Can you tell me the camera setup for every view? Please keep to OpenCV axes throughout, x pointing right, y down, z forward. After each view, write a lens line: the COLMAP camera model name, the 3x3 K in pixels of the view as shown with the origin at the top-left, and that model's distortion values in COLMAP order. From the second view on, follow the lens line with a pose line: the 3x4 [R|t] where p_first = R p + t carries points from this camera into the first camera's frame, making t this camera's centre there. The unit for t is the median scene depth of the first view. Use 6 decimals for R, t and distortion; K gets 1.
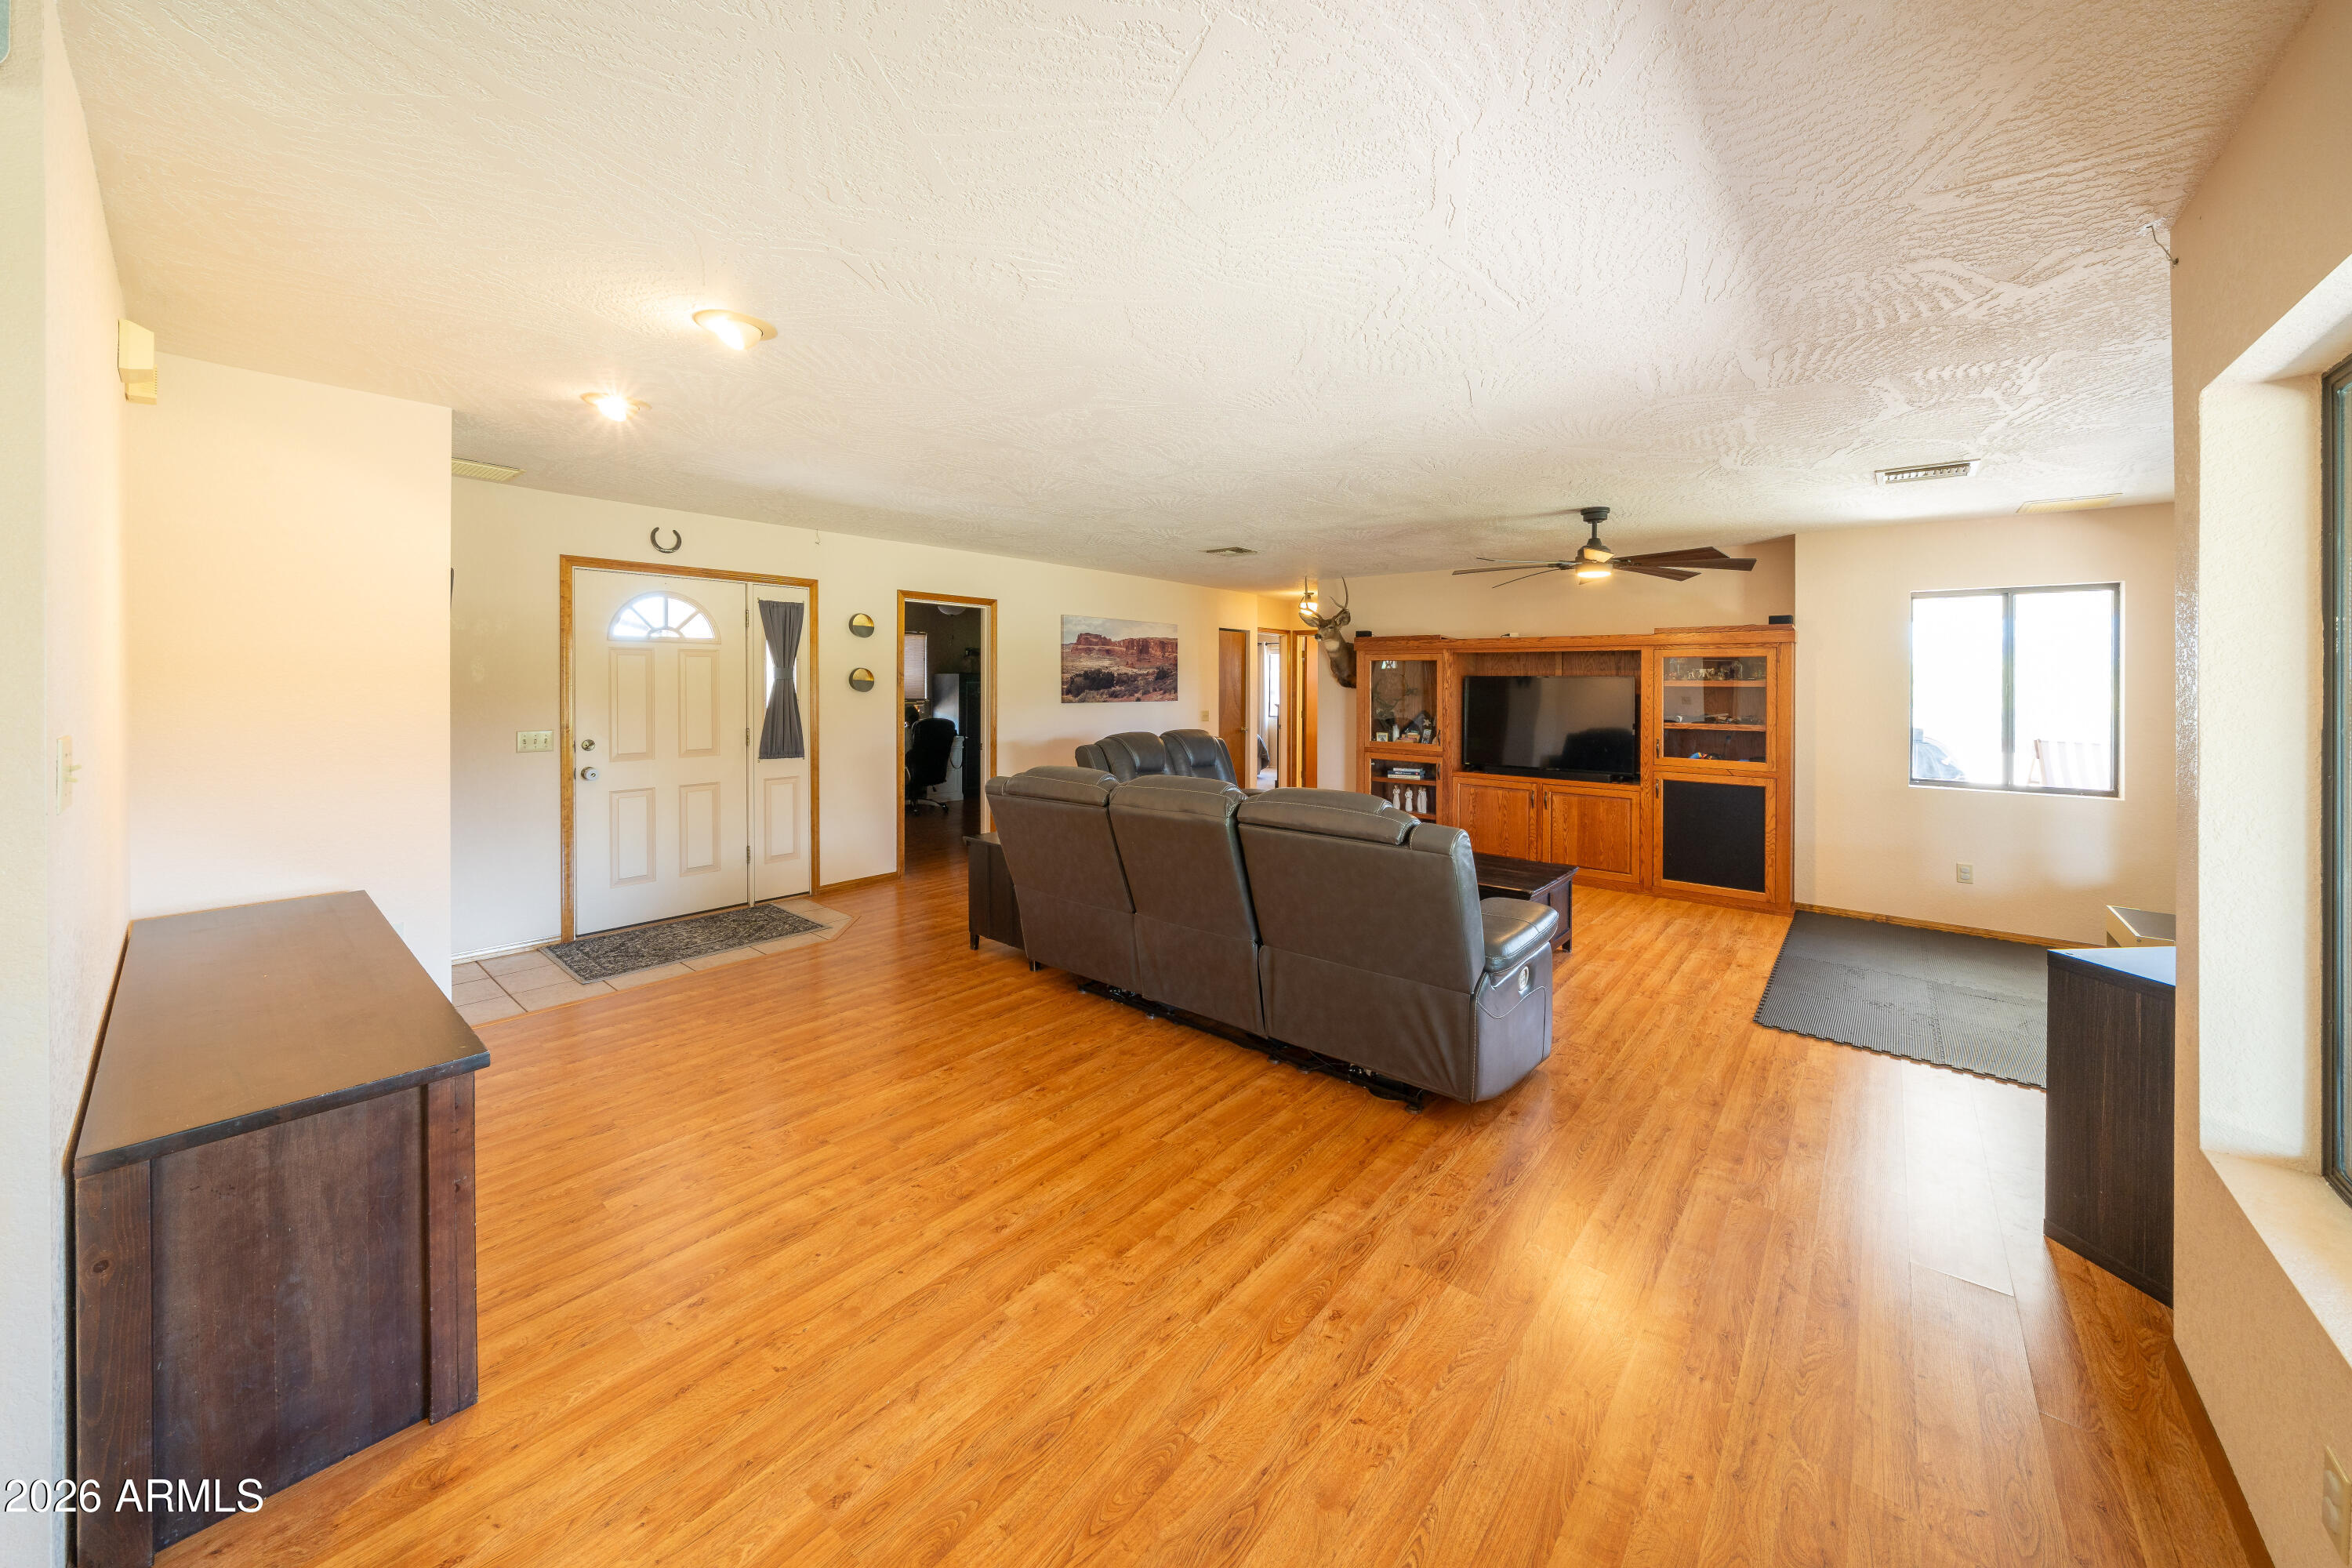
lens RADIAL K [[836.6, 0, 1182.6], [0, 836.6, 685.8], [0, 0, 1]] dist [-0.003827, -0.000136]
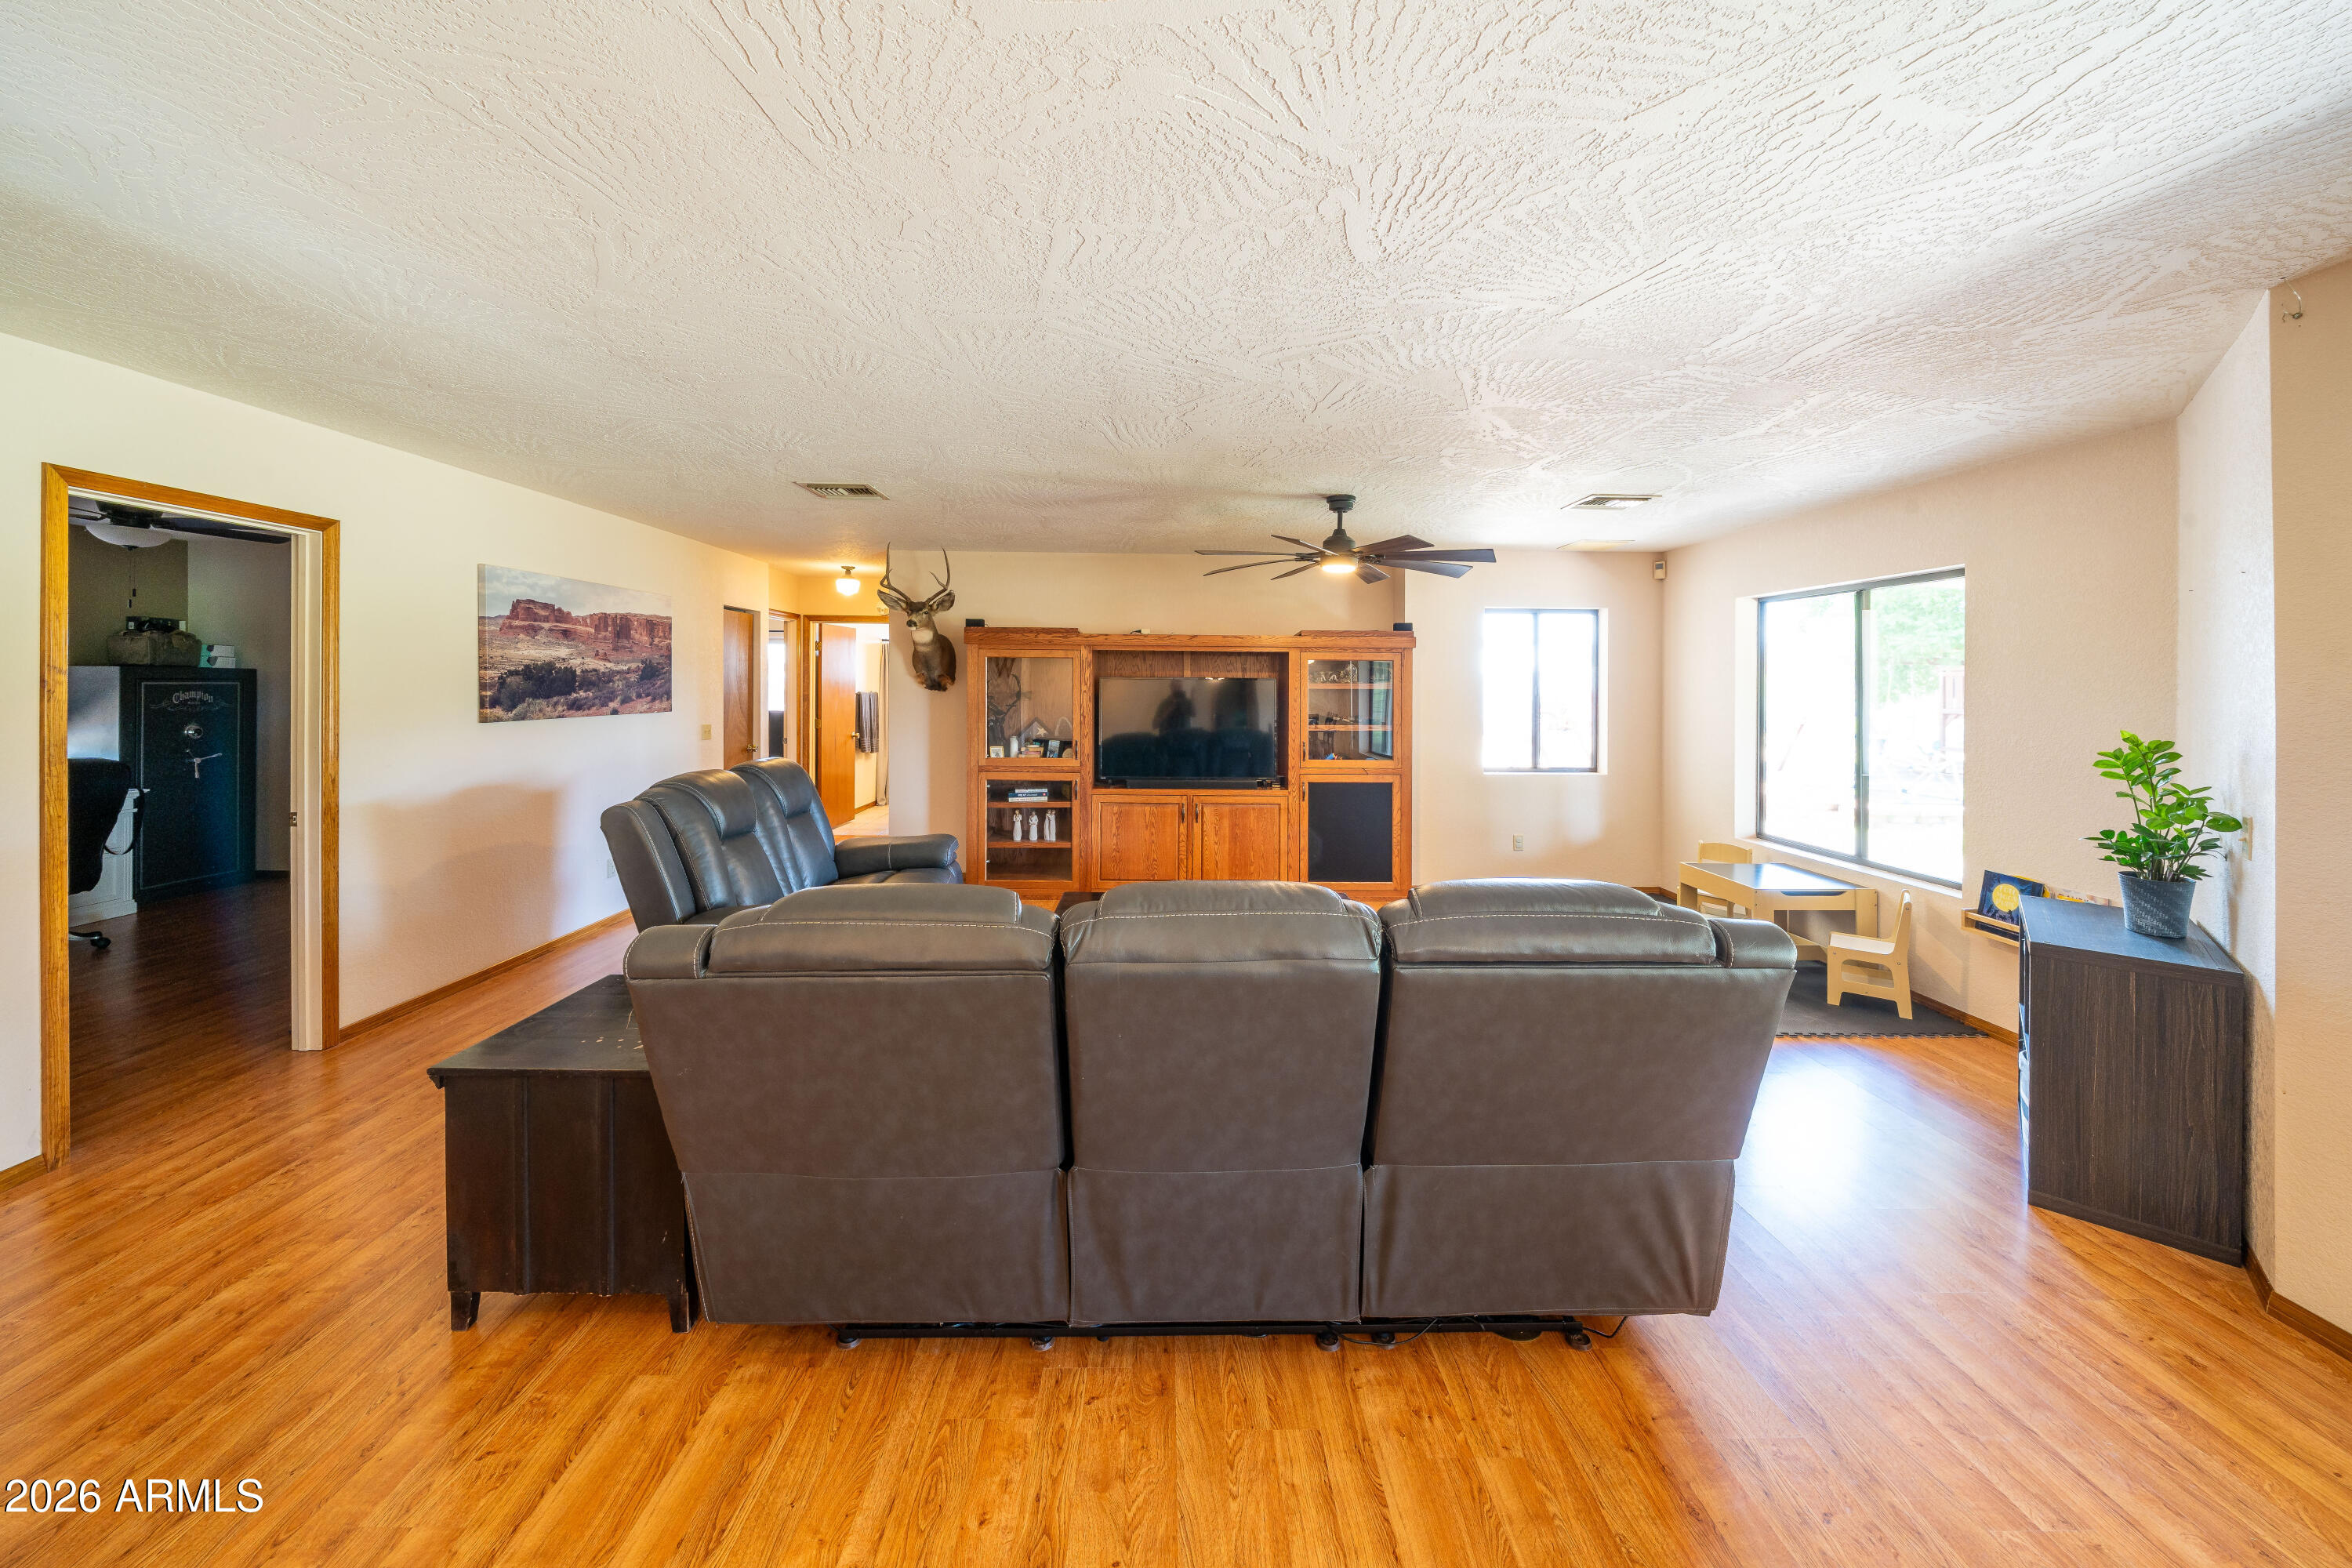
lens RADIAL K [[836.6, 0, 1182.6], [0, 836.6, 685.8], [0, 0, 1]] dist [-0.003827, -0.000136]
pose [[0.756822, -0.003688, 0.653611, -0.188537], [0.000724, 0.999988, 0.004804, -0.007602], [-0.653621, -0.003163, 0.756816, 0.339128]]
